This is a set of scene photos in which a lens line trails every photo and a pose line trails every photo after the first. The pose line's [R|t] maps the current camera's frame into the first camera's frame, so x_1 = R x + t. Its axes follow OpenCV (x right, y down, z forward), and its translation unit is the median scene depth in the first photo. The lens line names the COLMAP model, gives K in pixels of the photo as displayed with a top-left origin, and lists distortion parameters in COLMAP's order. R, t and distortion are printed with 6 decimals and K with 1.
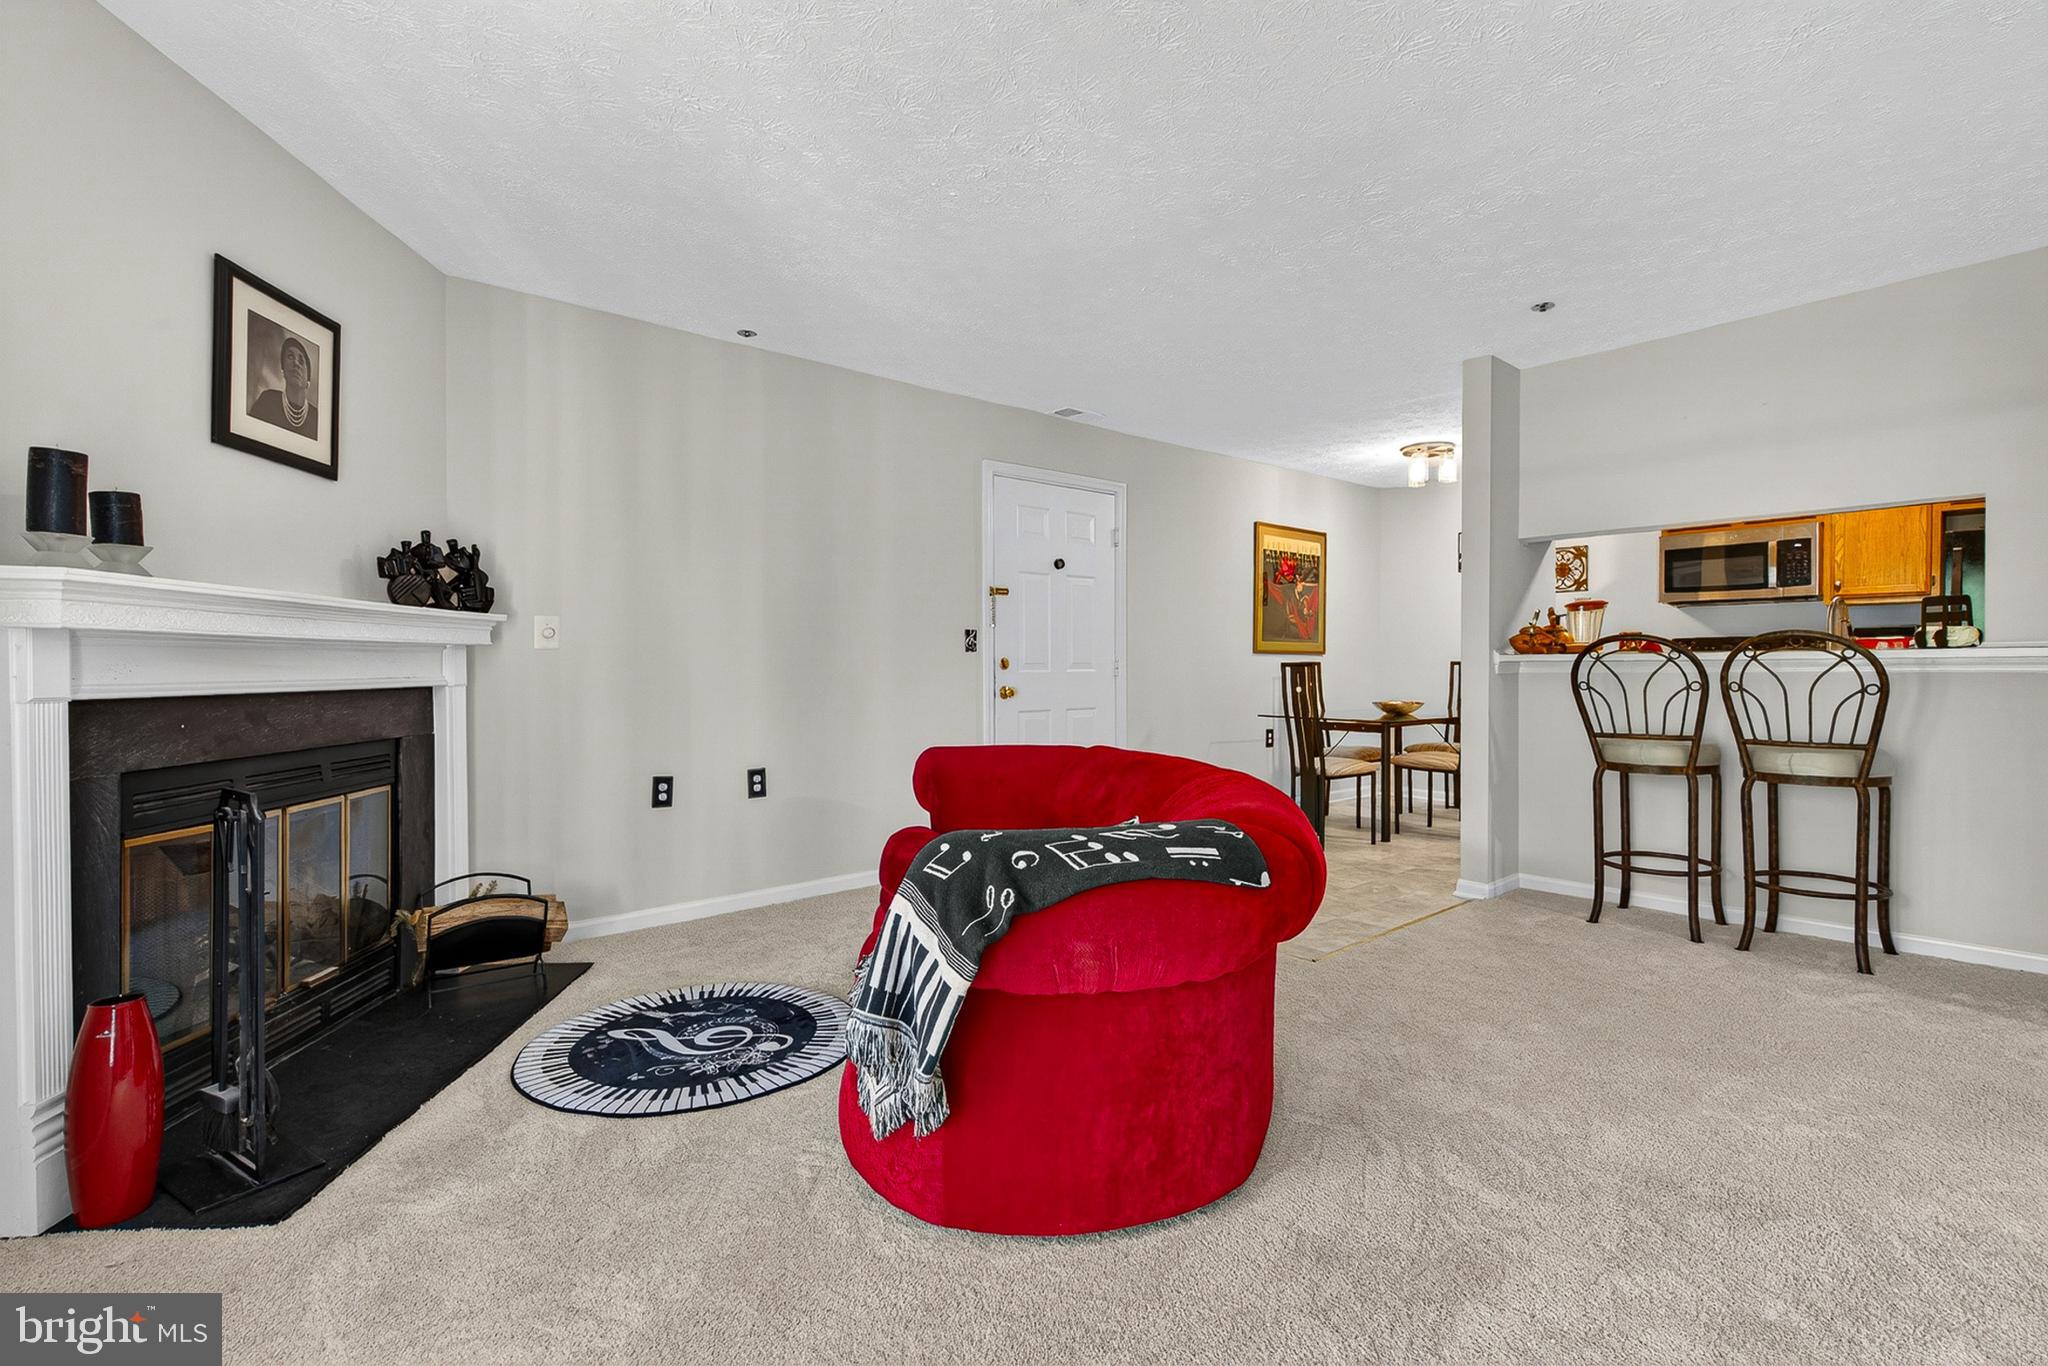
lens RADIAL K [[924.1, 0, 1023.3], [0, 924.1, 671.0], [0, 0, 1]] dist [0.006592, -0.000946]
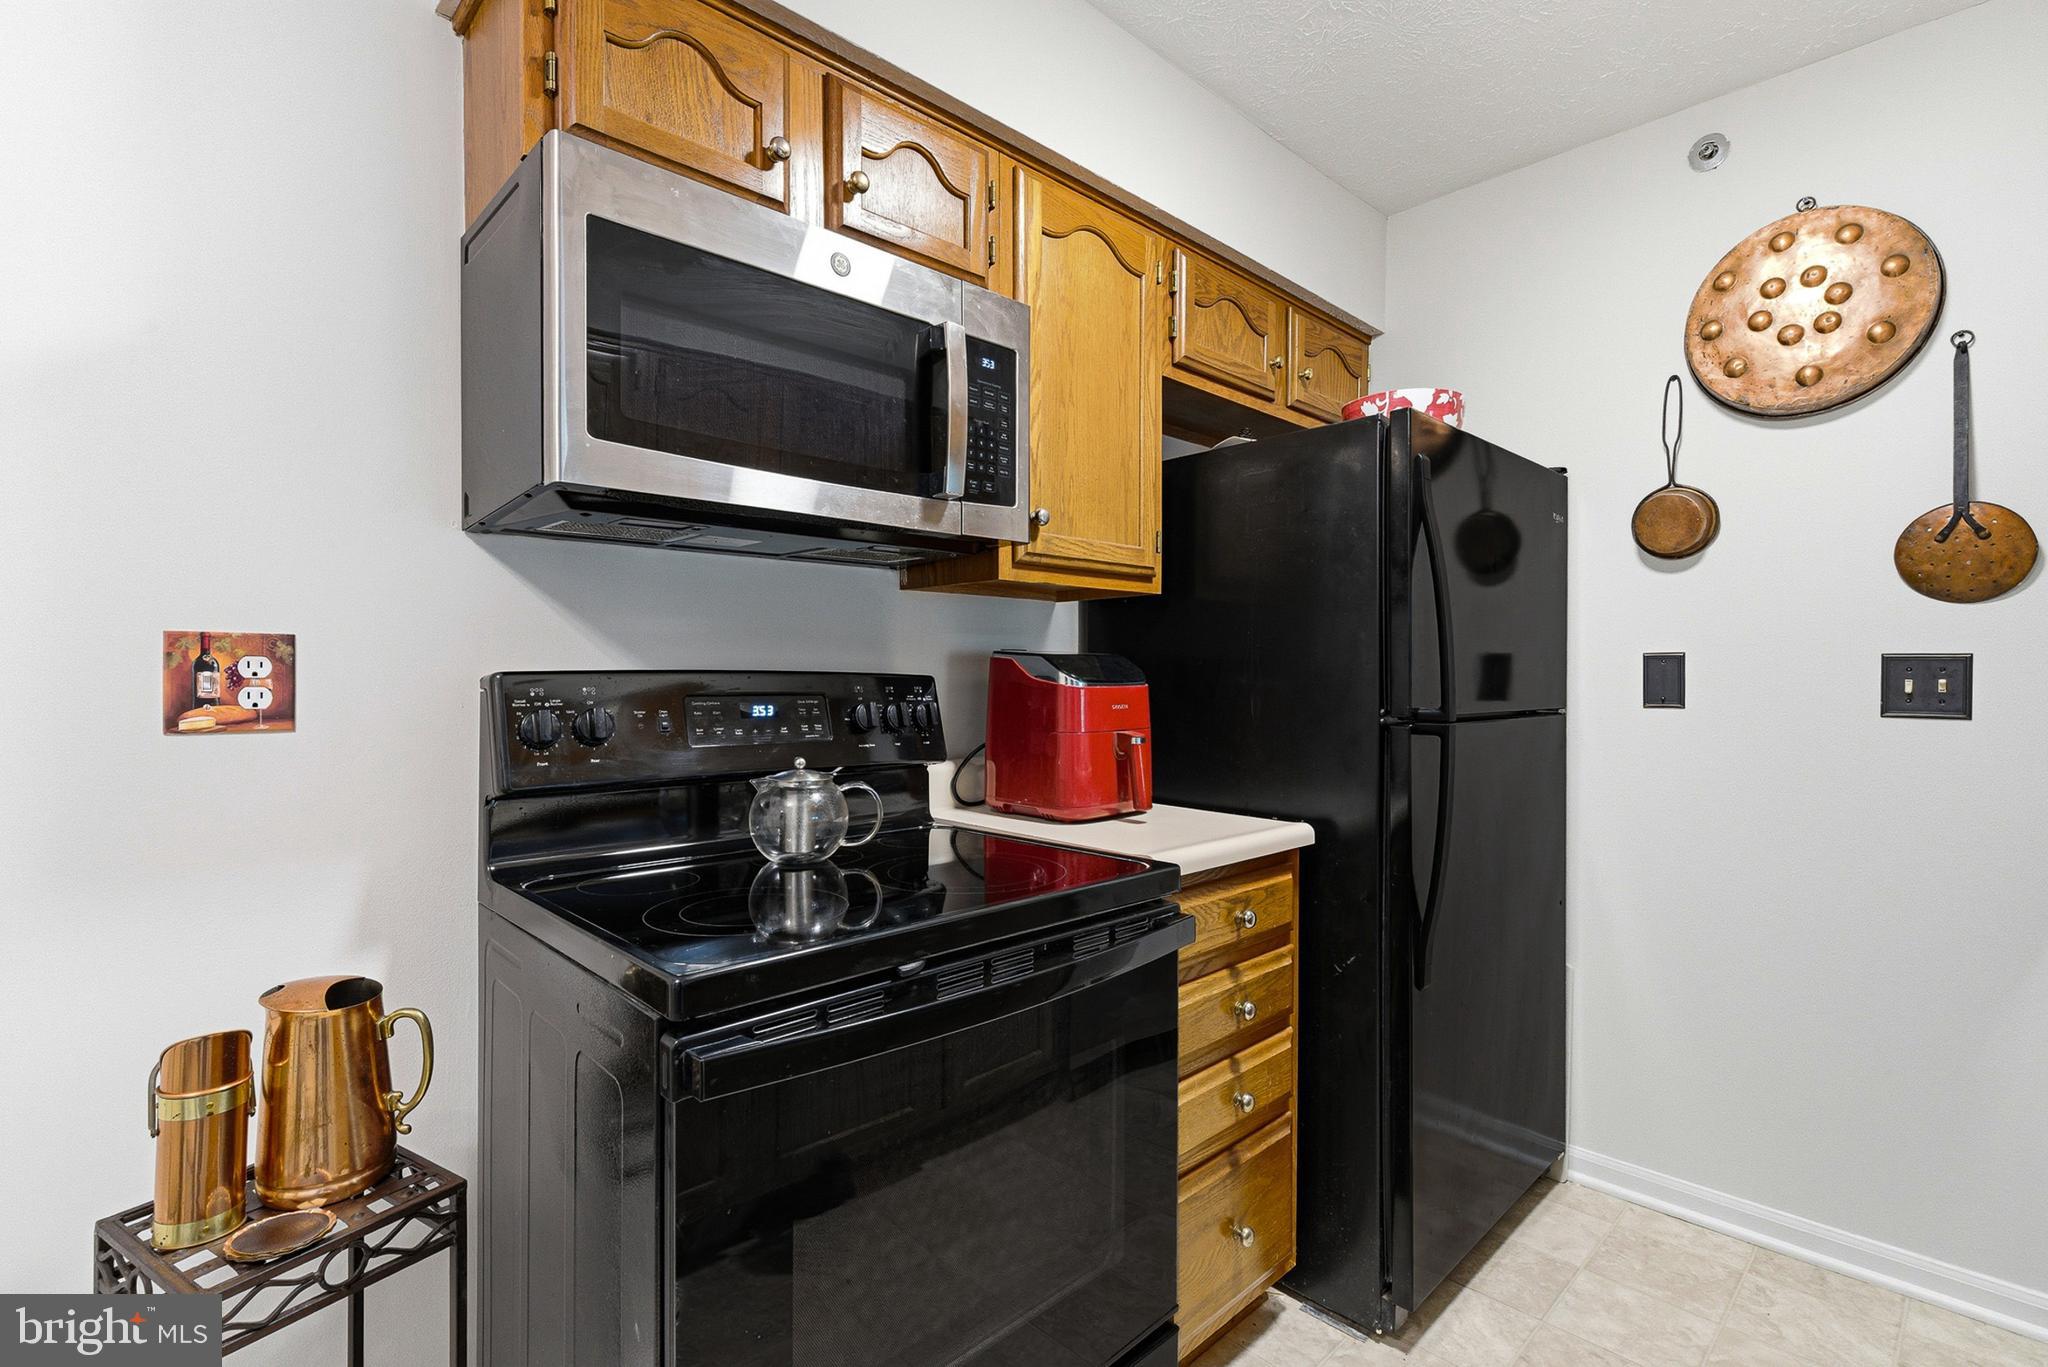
lens RADIAL K [[937.3, 0, 1021.1], [0, 937.3, 678.3], [0, 0, 1]] dist [-0.001806, -0.000531]
pose [[-0.054216, -0.001999, 0.998527, 0.787310], [0.012075, 0.999924, 0.002657, -0.053731], [-0.998456, 0.012202, -0.054187, 1.466655]]
